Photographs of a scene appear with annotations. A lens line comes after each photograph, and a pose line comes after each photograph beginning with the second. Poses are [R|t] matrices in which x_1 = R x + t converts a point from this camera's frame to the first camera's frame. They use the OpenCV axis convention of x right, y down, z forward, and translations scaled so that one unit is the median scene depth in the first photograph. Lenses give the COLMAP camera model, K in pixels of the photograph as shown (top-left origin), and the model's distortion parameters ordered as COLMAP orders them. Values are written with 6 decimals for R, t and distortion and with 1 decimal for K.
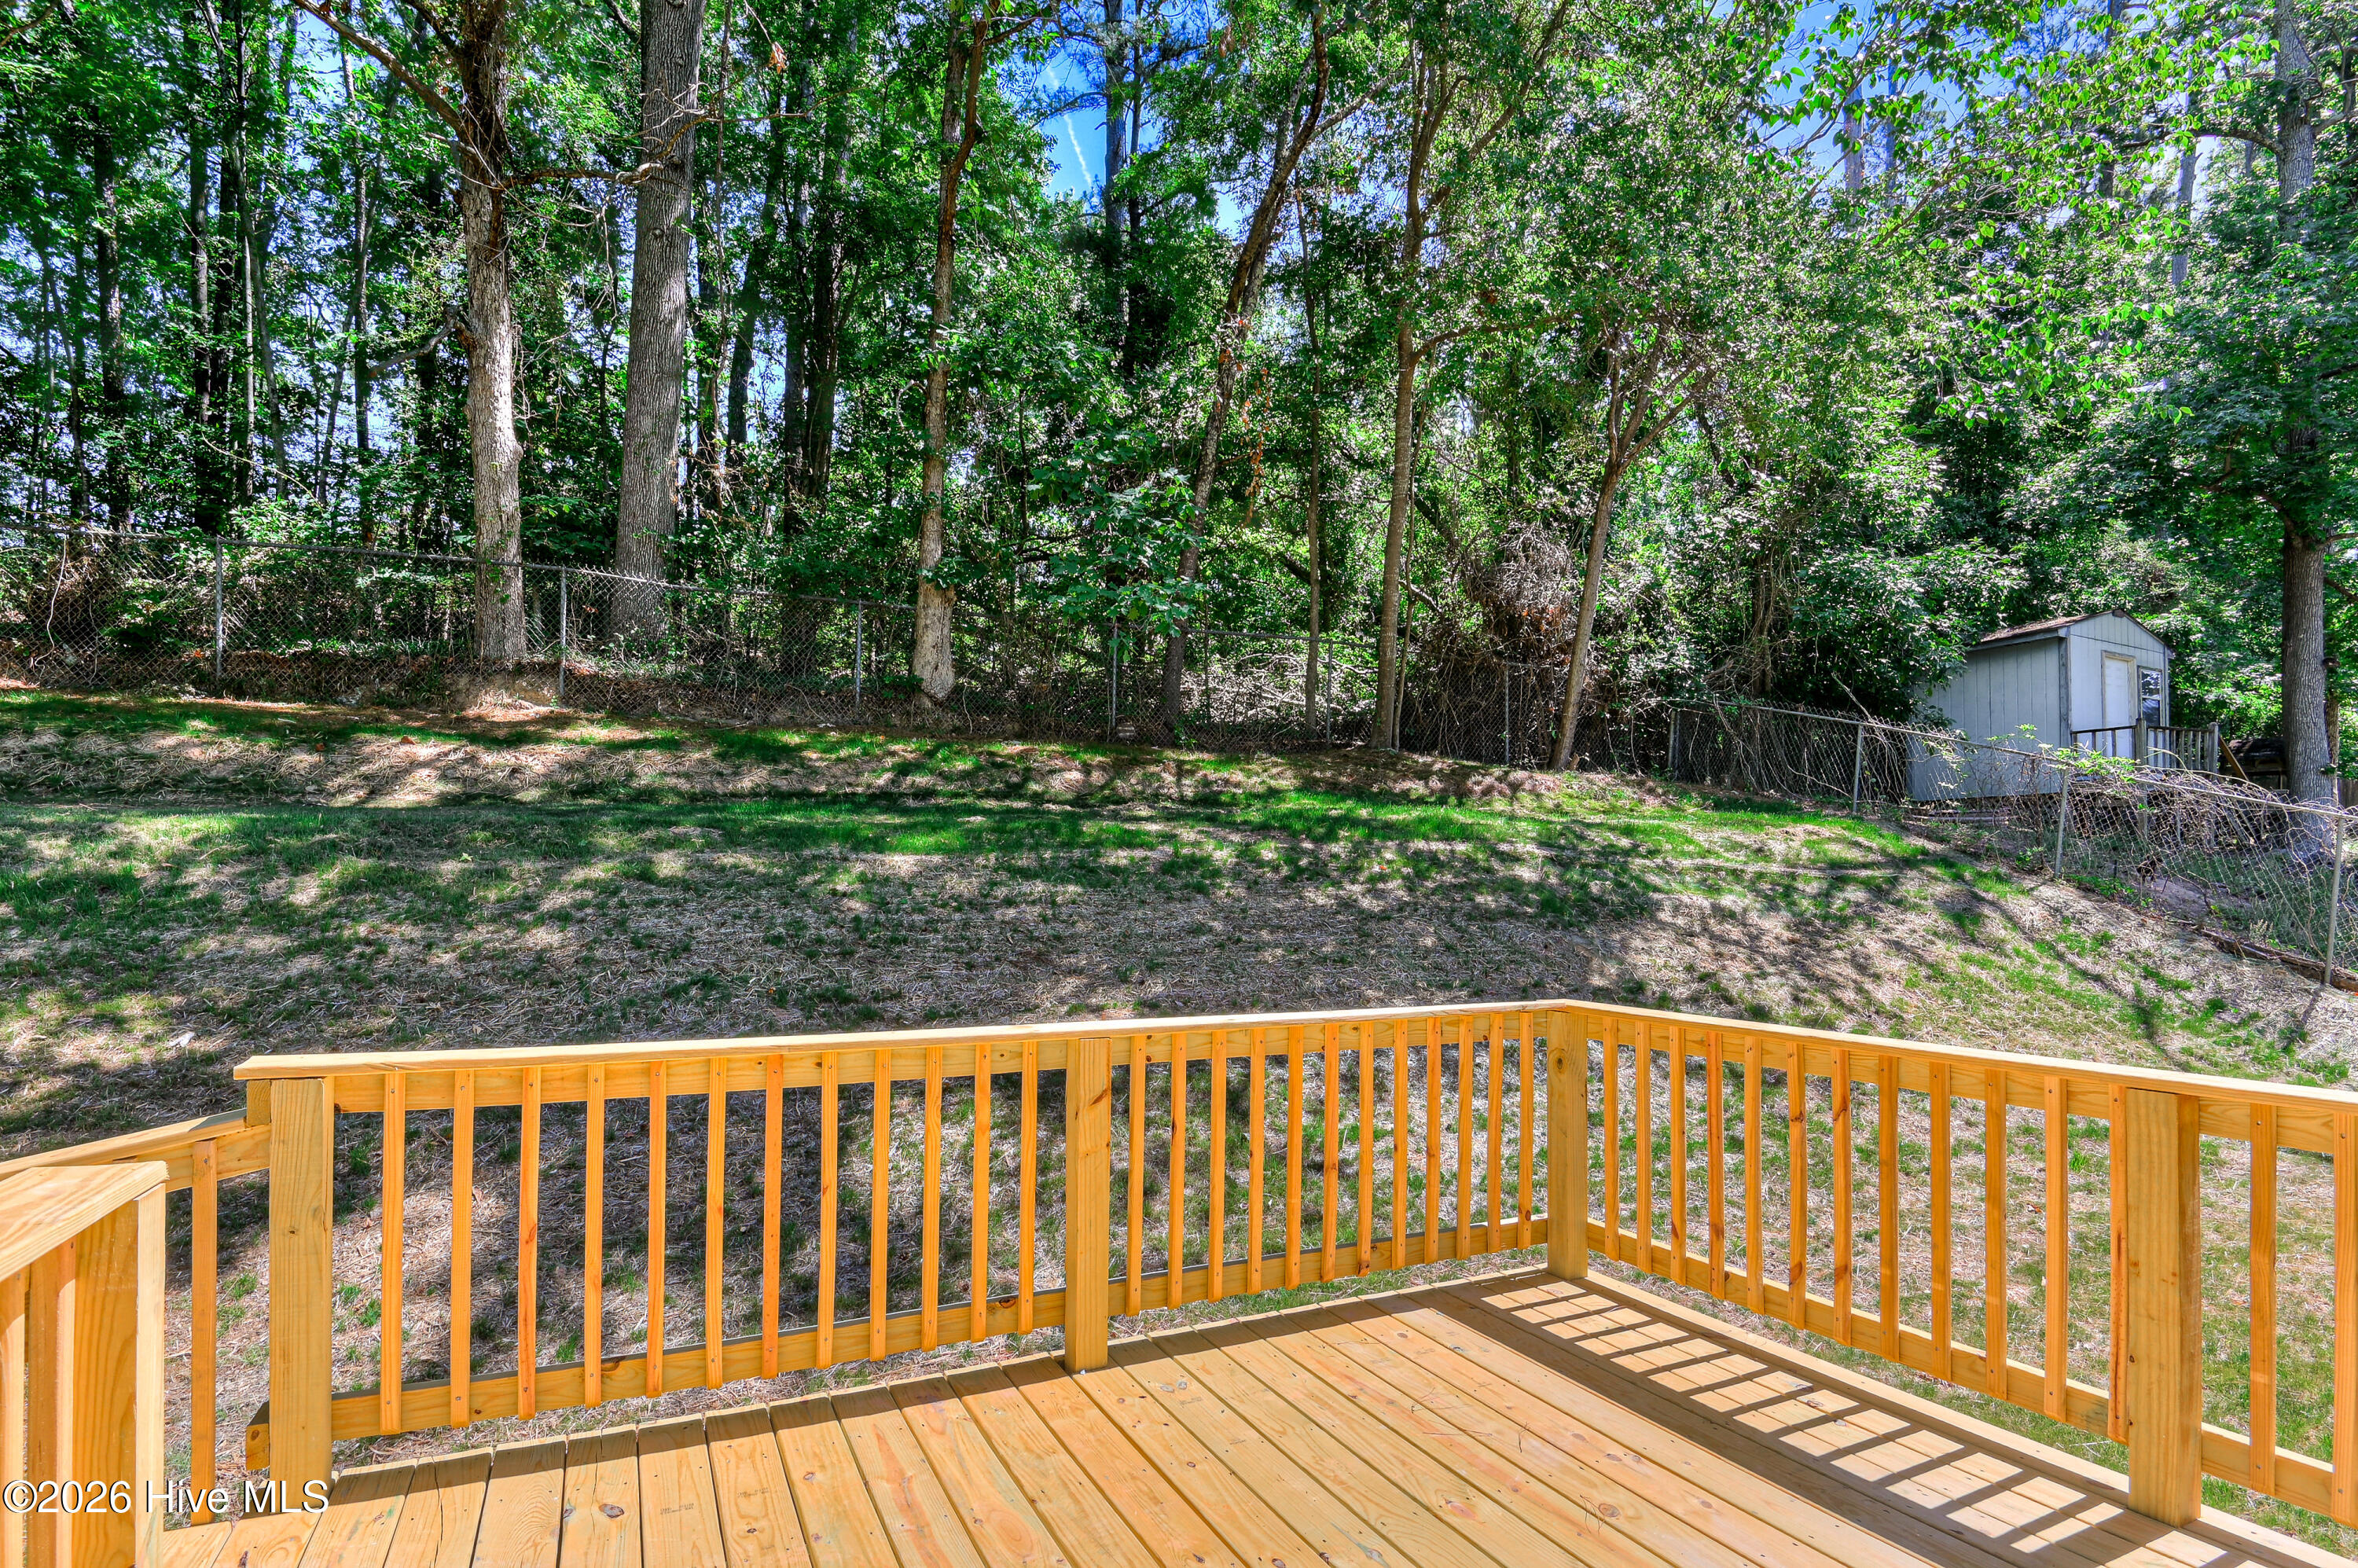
lens RADIAL K [[1149.7, 0, 1209.4], [0, 1149.7, 882.8], [0, 0, 1]] dist [0.001988, -0.000152]
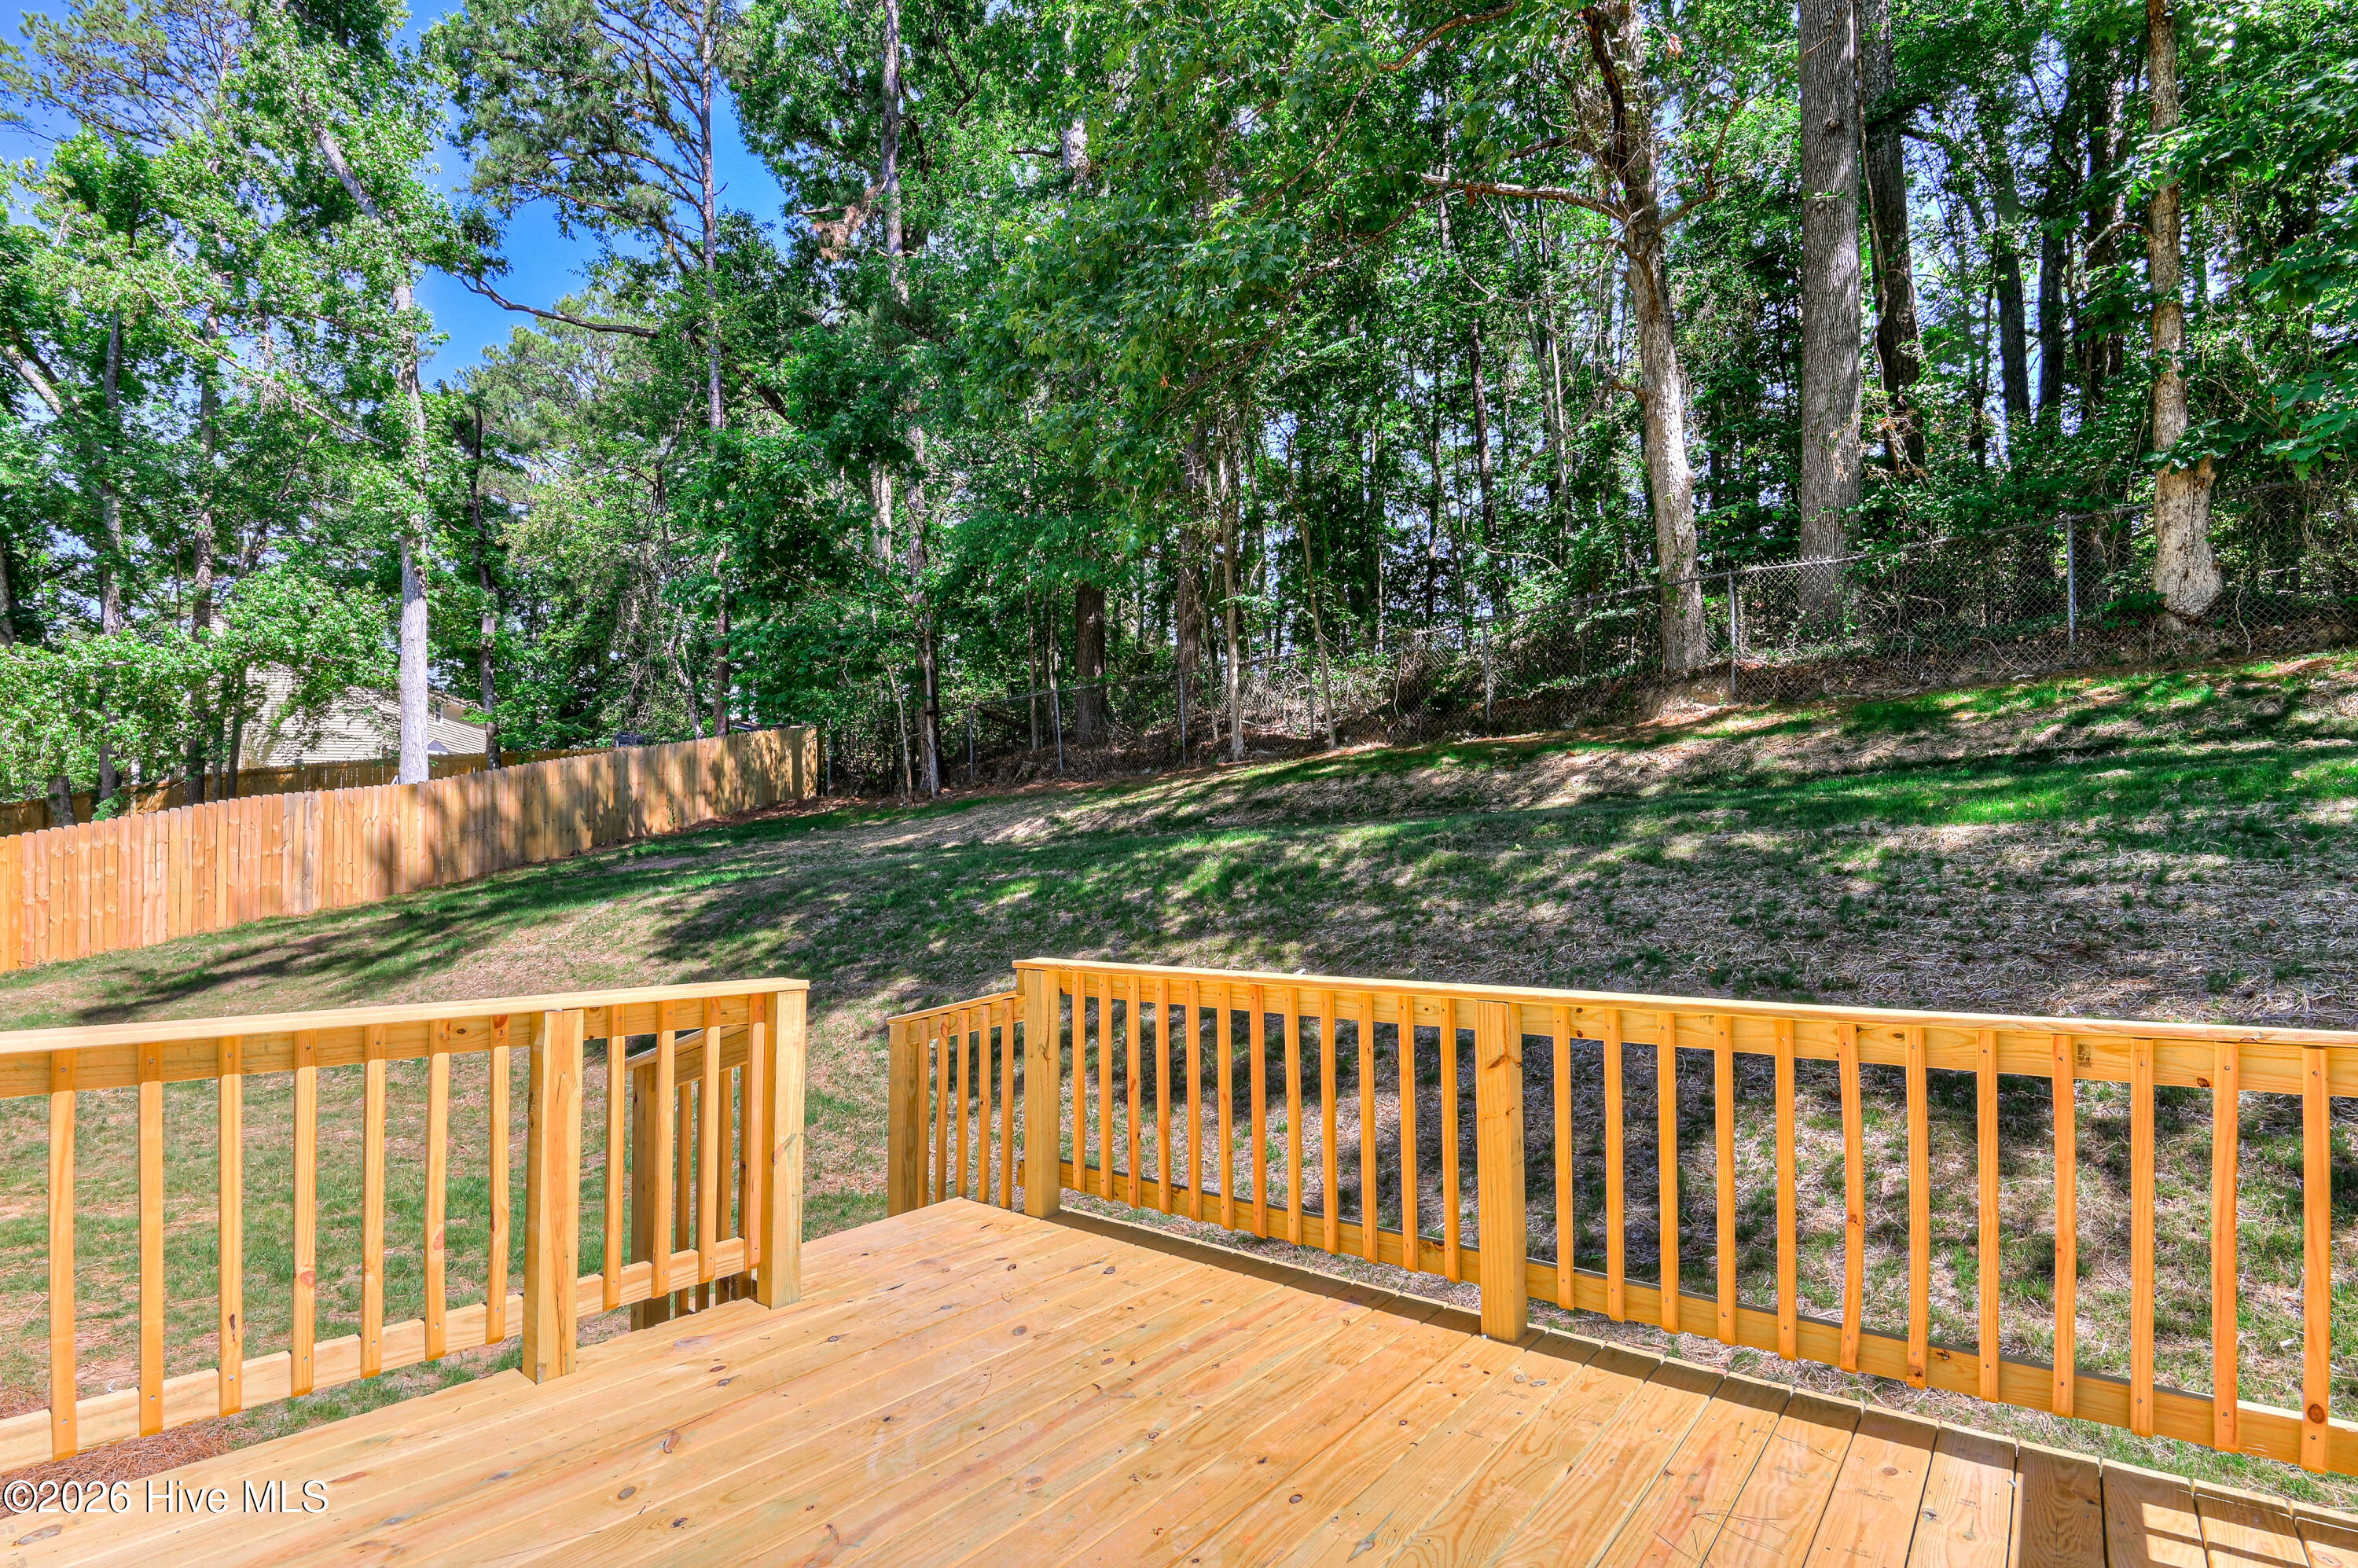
lens RADIAL K [[1149.7, 0, 1209.4], [0, 1149.7, 882.8], [0, 0, 1]] dist [0.001988, -0.000152]
pose [[0.436716, -0.008577, -0.899559, 0.232240], [0.018070, 0.999836, -0.000761, 0.007700], [0.899418, -0.015923, 0.436799, 0.115613]]
